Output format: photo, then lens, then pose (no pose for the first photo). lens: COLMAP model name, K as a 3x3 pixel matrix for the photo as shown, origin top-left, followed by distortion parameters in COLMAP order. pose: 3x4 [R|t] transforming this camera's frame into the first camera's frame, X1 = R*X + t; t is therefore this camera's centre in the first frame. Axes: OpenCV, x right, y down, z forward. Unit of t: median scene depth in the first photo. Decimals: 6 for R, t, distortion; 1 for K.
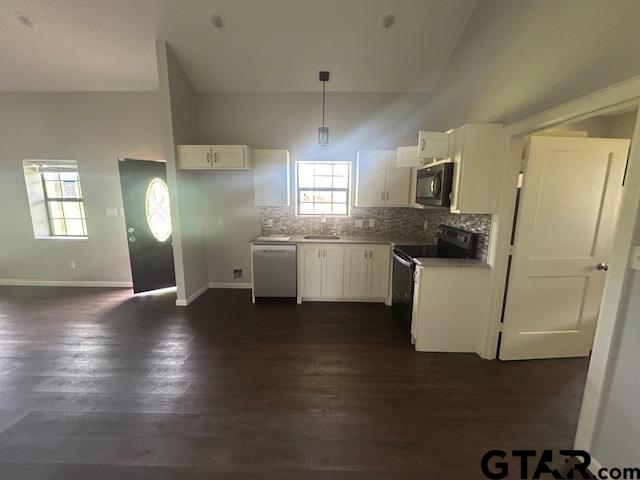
lens RADIAL K [[255.3, 0, 320.0], [0, 255.3, 240.0], [0, 0, 1]] dist [0.000119, -0.000294]
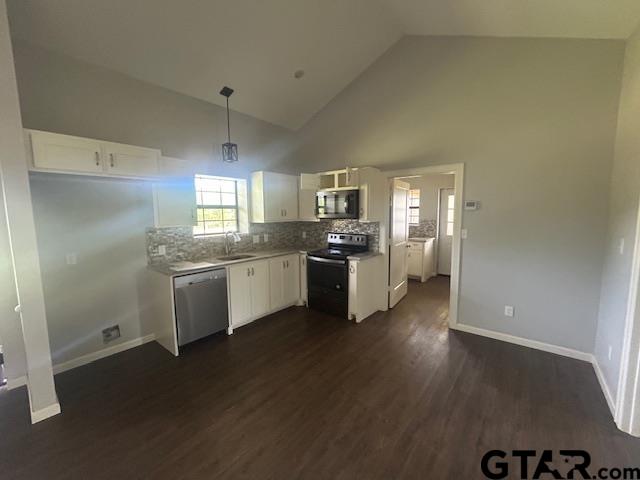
lens RADIAL K [[255.3, 0, 320.0], [0, 255.3, 240.0], [0, 0, 1]] dist [0.000119, -0.000294]
pose [[0.628582, -0.100308, 0.771248, -0.539803], [0.149466, 0.988744, 0.006778, -0.033454], [-0.763246, 0.111015, 0.636499, 0.156941]]
